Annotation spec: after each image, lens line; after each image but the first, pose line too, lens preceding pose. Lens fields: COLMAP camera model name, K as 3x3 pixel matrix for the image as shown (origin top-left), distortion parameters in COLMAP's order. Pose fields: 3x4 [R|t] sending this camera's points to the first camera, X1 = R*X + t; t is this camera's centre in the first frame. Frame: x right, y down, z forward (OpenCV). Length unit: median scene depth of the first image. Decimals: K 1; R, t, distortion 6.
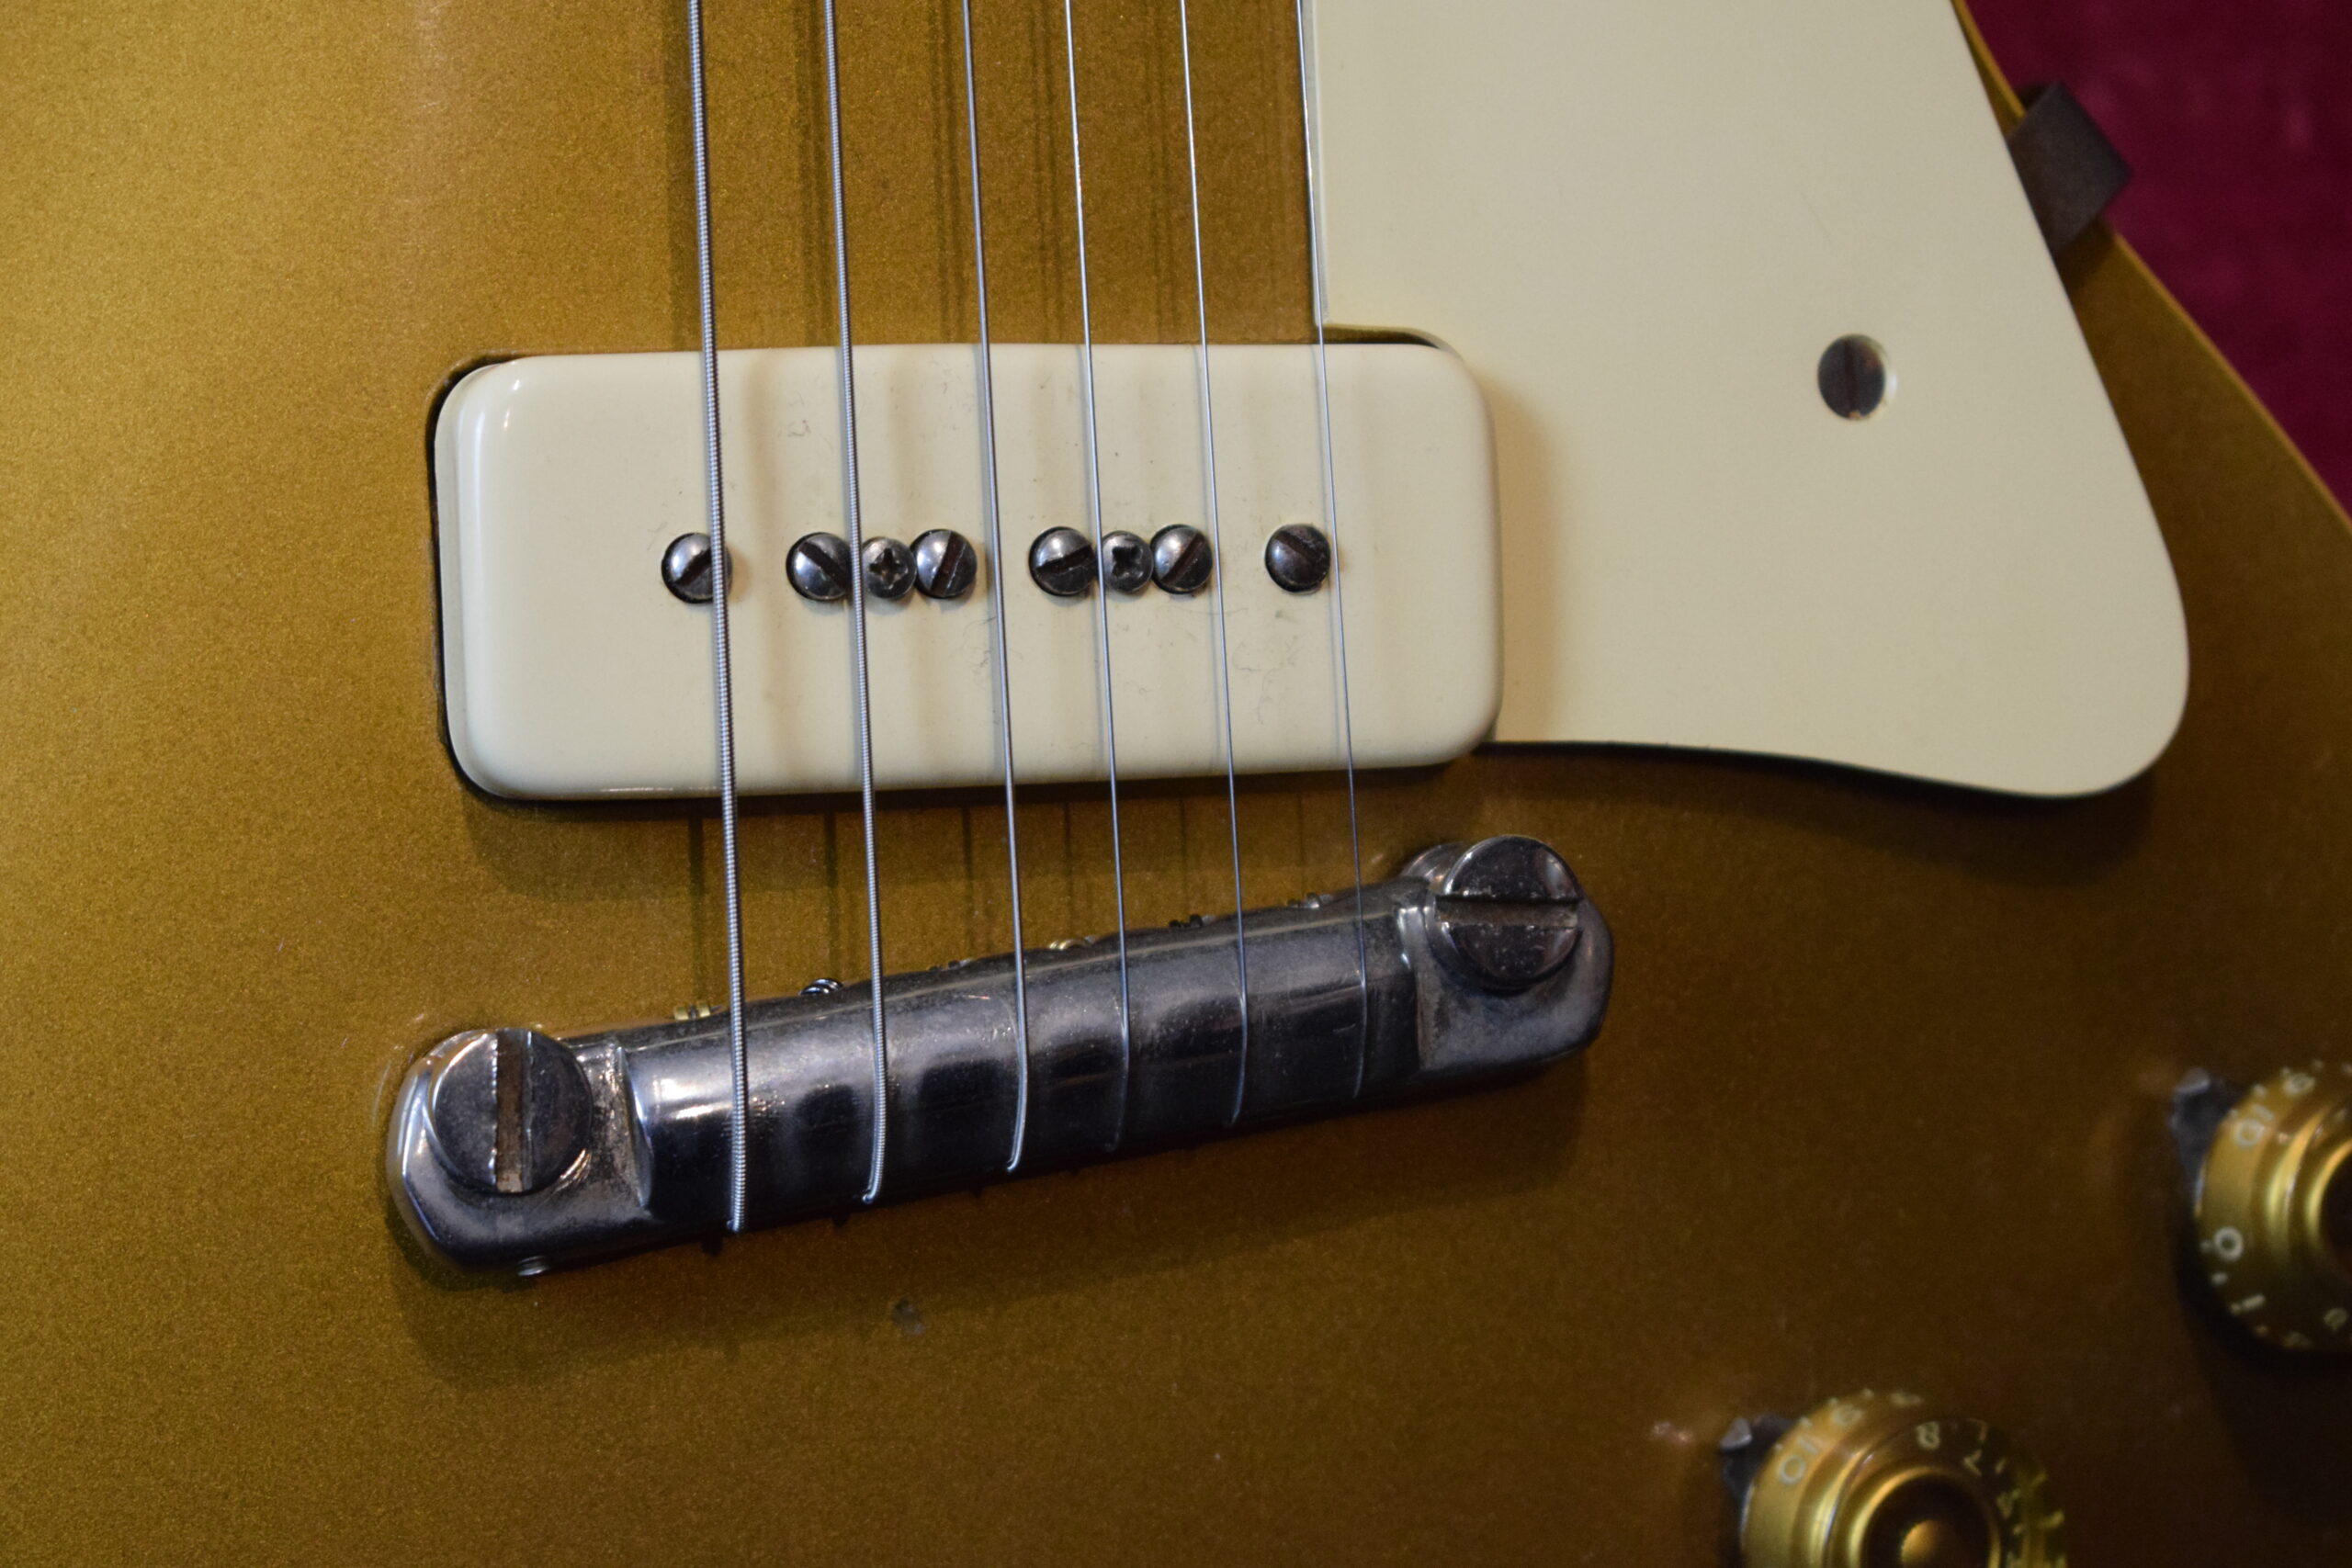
lens RADIAL K [[5388.4, 0, 1173.9], [0, 5388.4, 785.0], [0, 0, 1]] dist [0.065873, 0.000000]
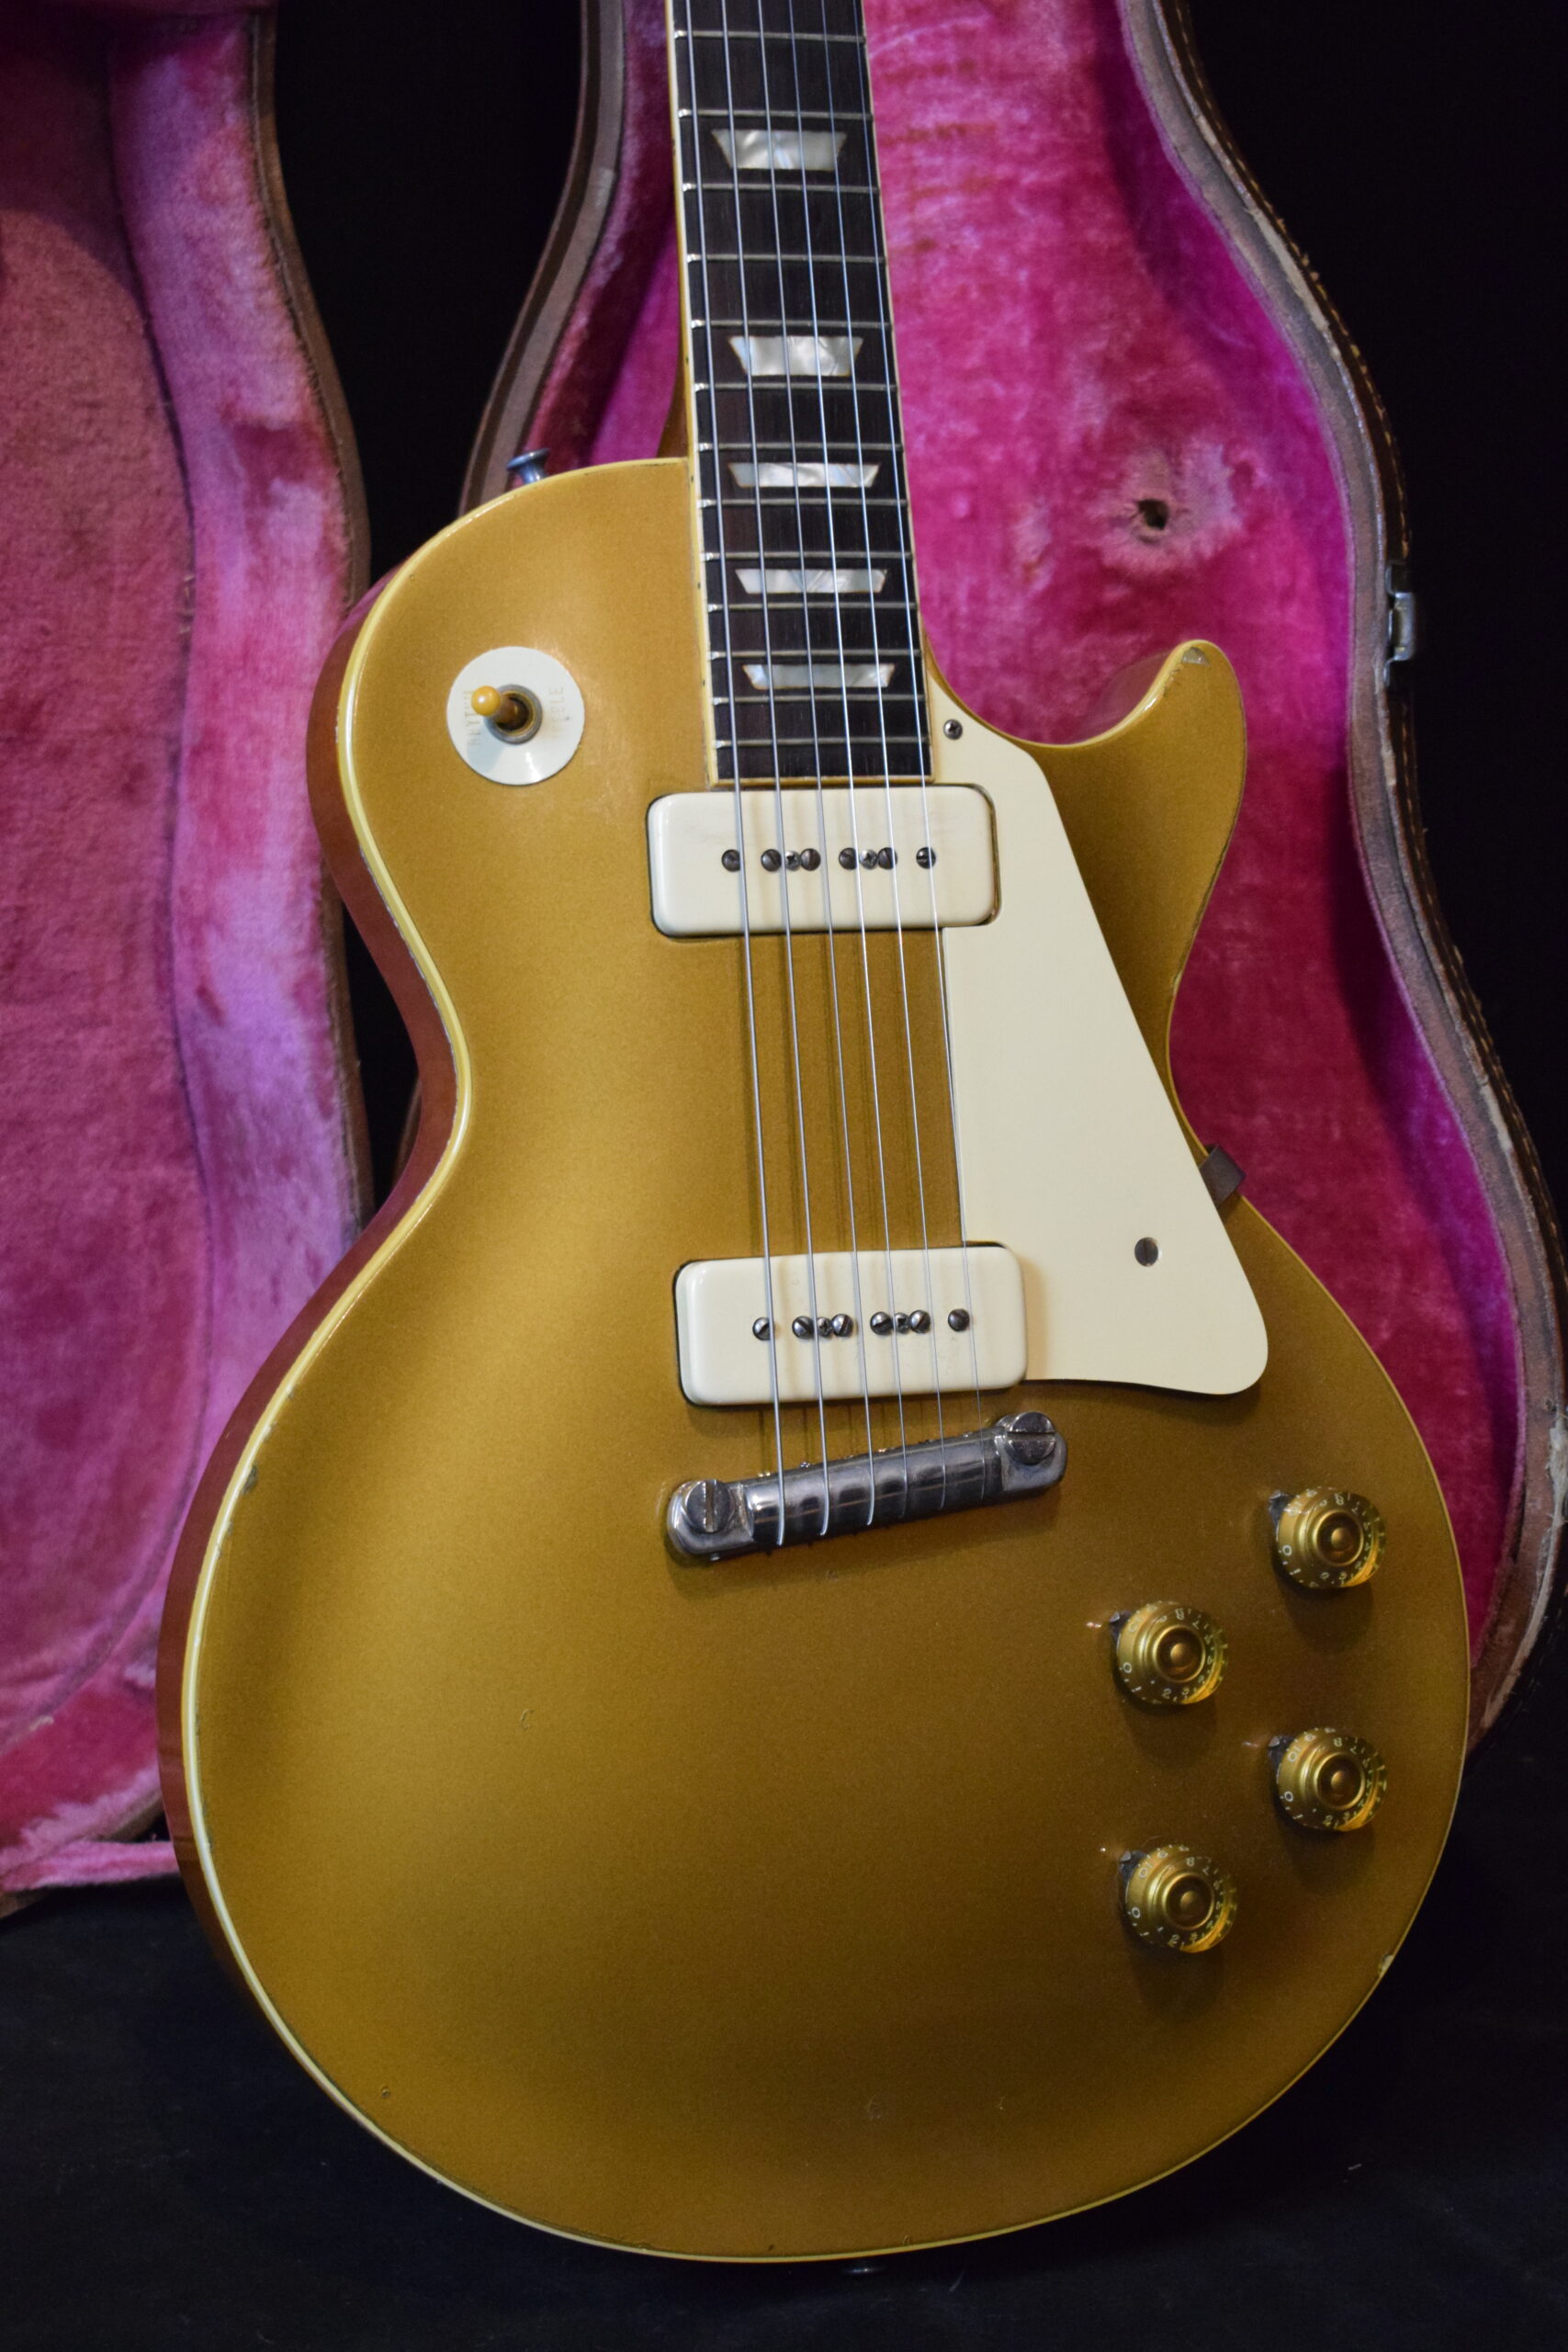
lens RADIAL K [[4732.2, 0, 791.5], [0, 4732.2, 1169.9], [0, 0, 1]] dist [0.035332, 0.000000]
pose [[0.999831, -0.018384, 0.000328, -0.070288], [0.018380, 0.998769, -0.046080, -0.005952], [0.000520, 0.046078, 0.998938, -1.655310]]
